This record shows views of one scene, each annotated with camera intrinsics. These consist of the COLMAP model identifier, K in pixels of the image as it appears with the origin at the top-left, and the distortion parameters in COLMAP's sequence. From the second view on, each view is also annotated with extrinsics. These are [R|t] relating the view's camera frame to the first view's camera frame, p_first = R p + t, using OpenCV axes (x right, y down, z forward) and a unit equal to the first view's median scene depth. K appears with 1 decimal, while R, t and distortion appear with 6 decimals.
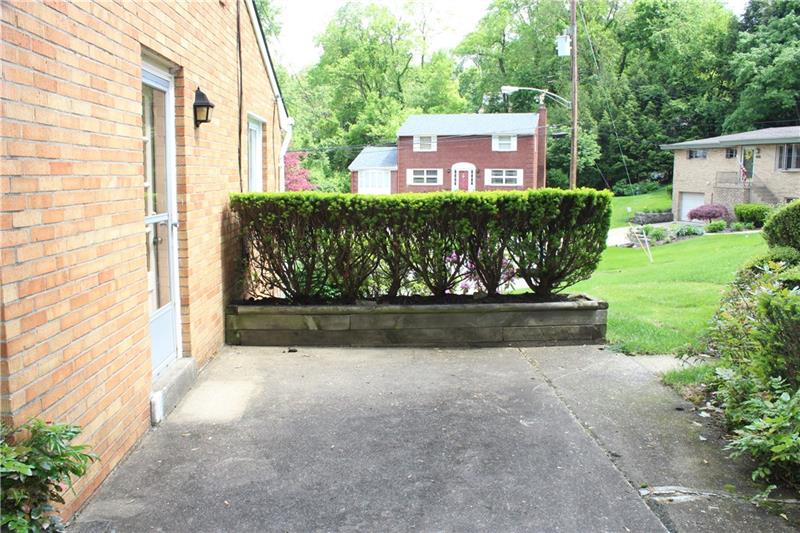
lens RADIAL K [[667.4, 0, 401.8], [0, 667.4, 265.3], [0, 0, 1]] dist [-0.138133, 0.081141]
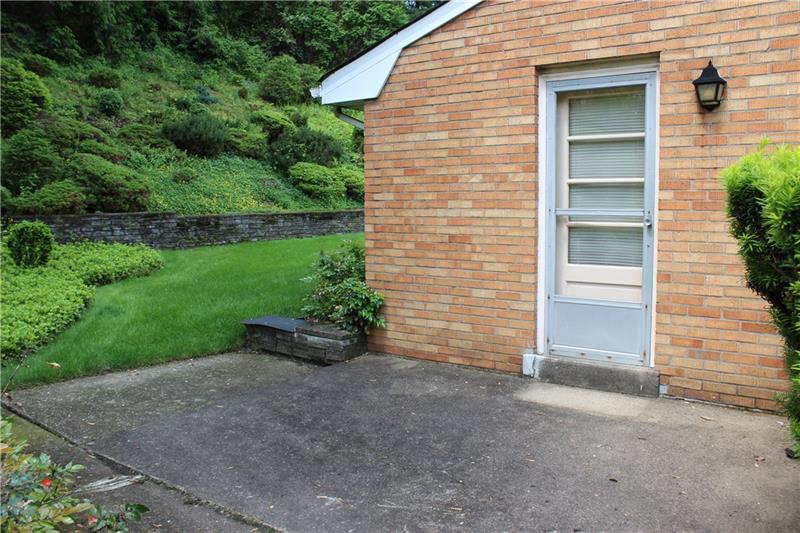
lens RADIAL K [[667.4, 0, 405.7], [0, 667.4, 264.5], [0, 0, 1]] dist [-0.138133, 0.081141]
pose [[-0.608374, 0.083934, -0.789200, 0.781013], [-0.097952, 0.978849, 0.179613, -0.174863], [0.787583, 0.186575, -0.587284, 1.632162]]
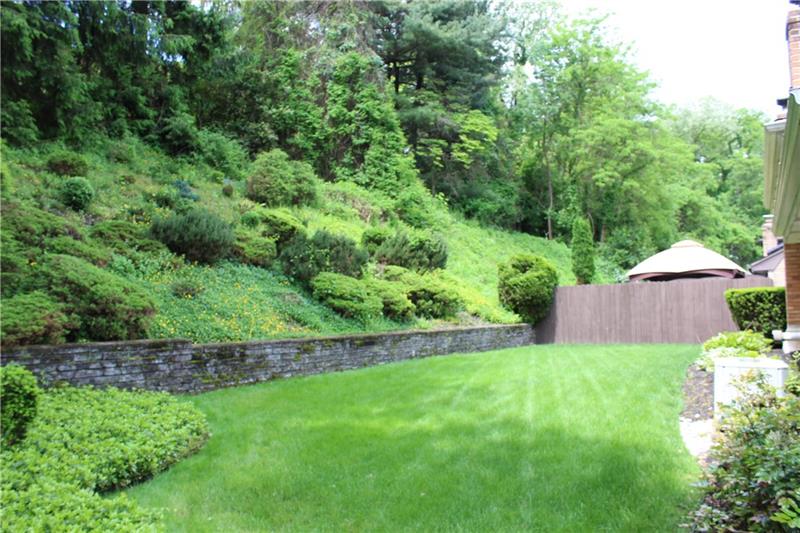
lens RADIAL K [[667.4, 0, 398.3], [0, 667.4, 266.7], [0, 0, 1]] dist [-0.138133, 0.081141]
pose [[-0.520298, -0.047410, -0.852668, 0.663340], [-0.095478, 0.995427, 0.002913, -0.132164], [0.848631, 0.082926, -0.522445, 1.232648]]
